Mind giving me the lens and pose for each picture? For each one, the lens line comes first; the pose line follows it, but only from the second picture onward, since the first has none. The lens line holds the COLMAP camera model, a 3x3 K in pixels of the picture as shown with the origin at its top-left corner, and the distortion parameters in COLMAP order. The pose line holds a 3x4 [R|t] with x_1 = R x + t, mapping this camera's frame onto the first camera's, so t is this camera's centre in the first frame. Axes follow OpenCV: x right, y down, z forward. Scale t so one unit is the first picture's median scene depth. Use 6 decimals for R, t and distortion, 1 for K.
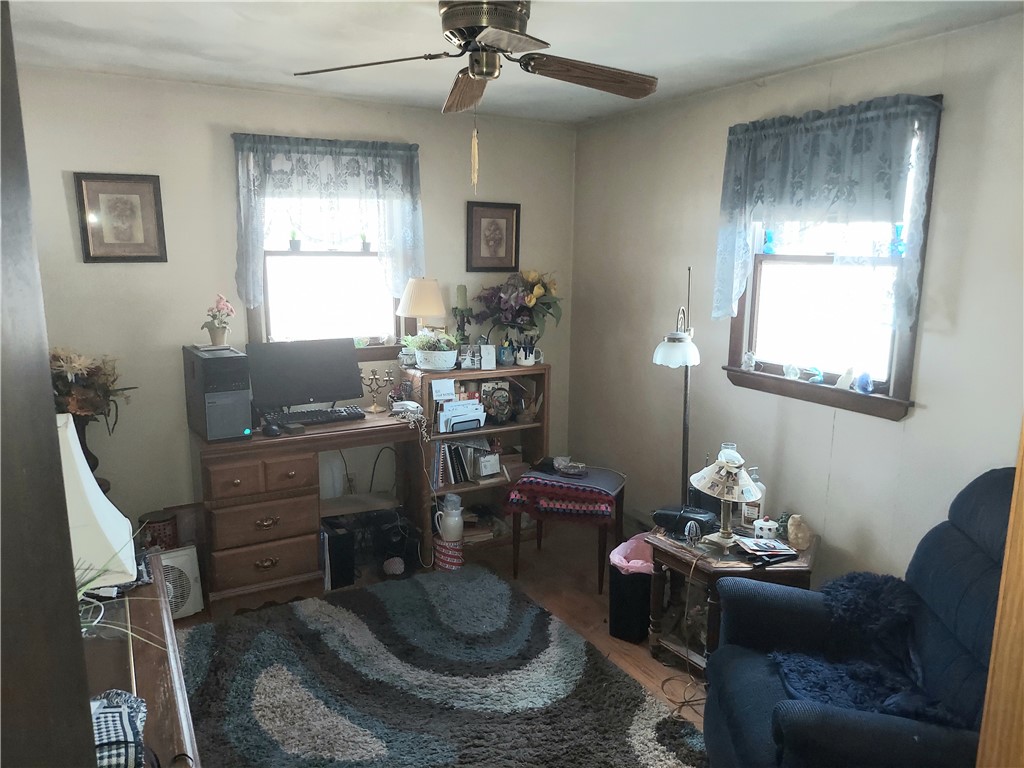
lens RADIAL K [[733.8, 0, 512.0], [0, 733.8, 389.8], [0, 0, 1]] dist [0.116861, -0.156922]
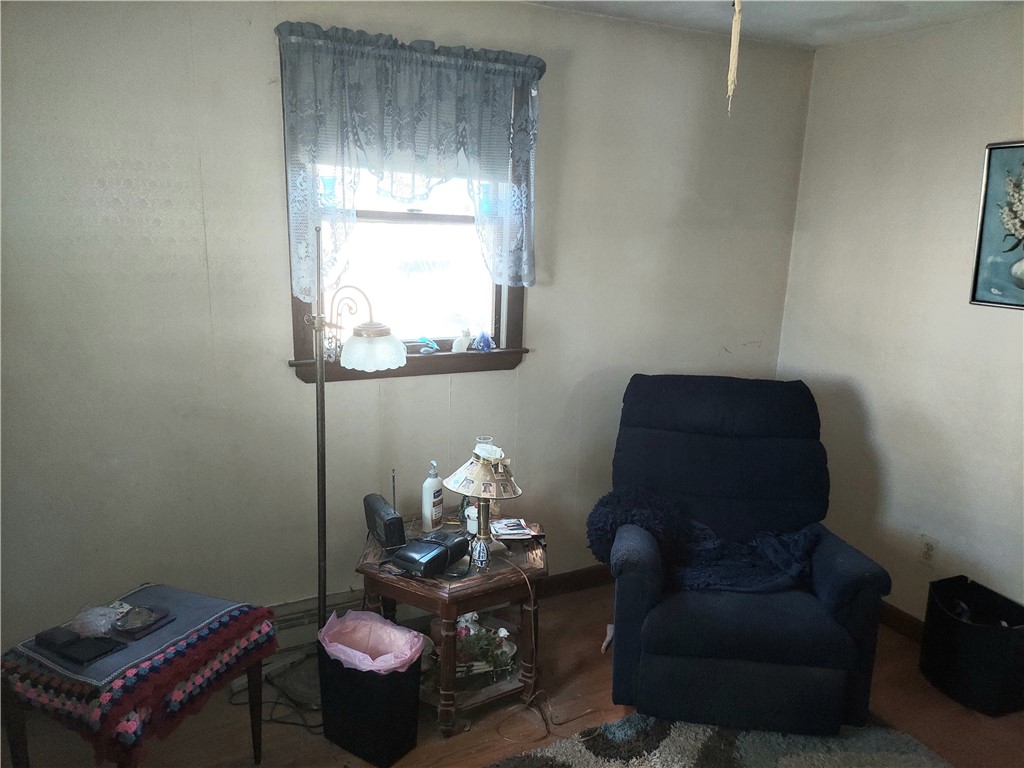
lens RADIAL K [[733.8, 0, 512.0], [0, 733.8, 389.8], [0, 0, 1]] dist [0.116861, -0.156922]
pose [[0.033662, -0.236326, 0.971090, -0.523938], [0.158458, 0.960613, 0.228284, -0.170353], [-0.986792, 0.146192, 0.069784, 0.910087]]
